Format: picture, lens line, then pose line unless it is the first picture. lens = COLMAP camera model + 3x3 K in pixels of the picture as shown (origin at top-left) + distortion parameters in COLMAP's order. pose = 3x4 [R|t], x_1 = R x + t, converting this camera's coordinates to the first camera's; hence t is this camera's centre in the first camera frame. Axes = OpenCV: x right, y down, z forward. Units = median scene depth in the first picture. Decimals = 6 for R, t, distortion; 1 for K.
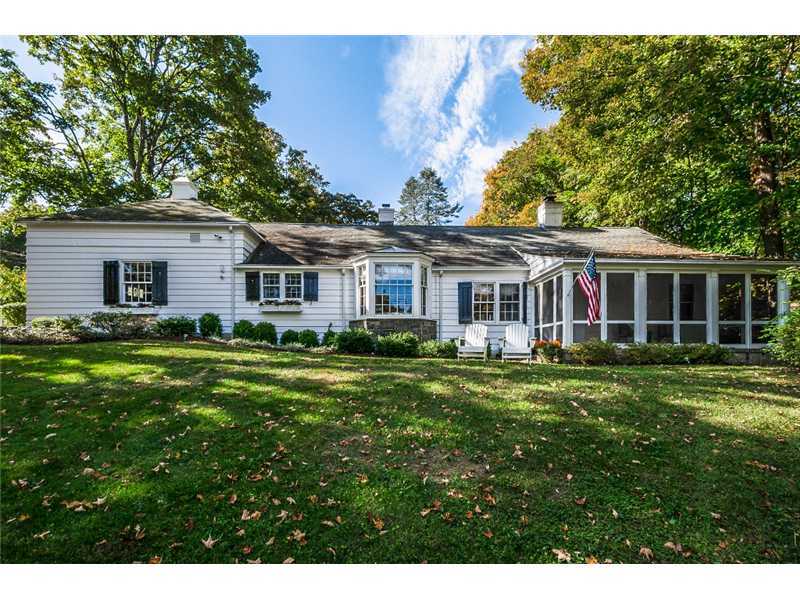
lens RADIAL K [[353.6, 0, 389.2], [0, 353.6, 305.7], [0, 0, 1]] dist [0.016338, 0.000079]
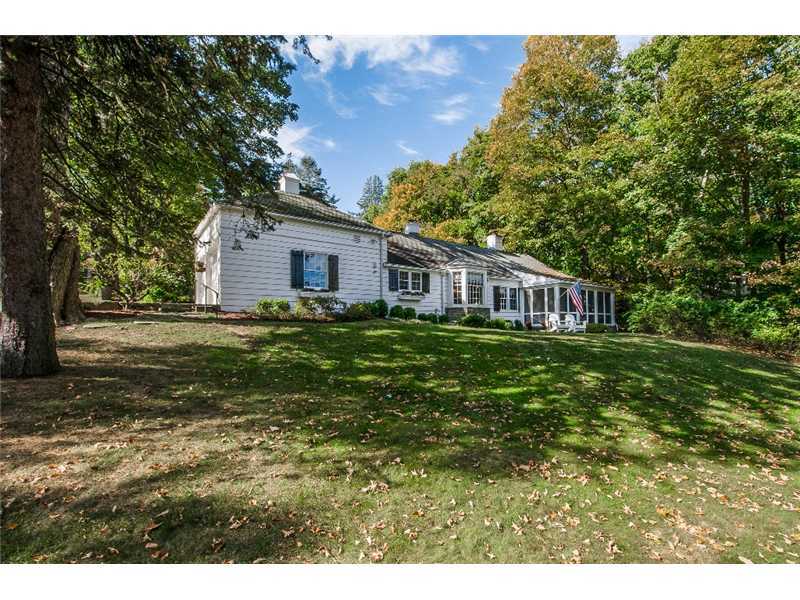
lens RADIAL K [[353.6, 0, 389.2], [0, 353.6, 305.7], [0, 0, 1]] dist [0.016338, 0.000079]
pose [[0.840692, 0.026772, 0.540851, -1.133755], [-0.054989, 0.997835, 0.036081, -0.004825], [-0.538714, -0.060073, 0.840344, -0.141720]]
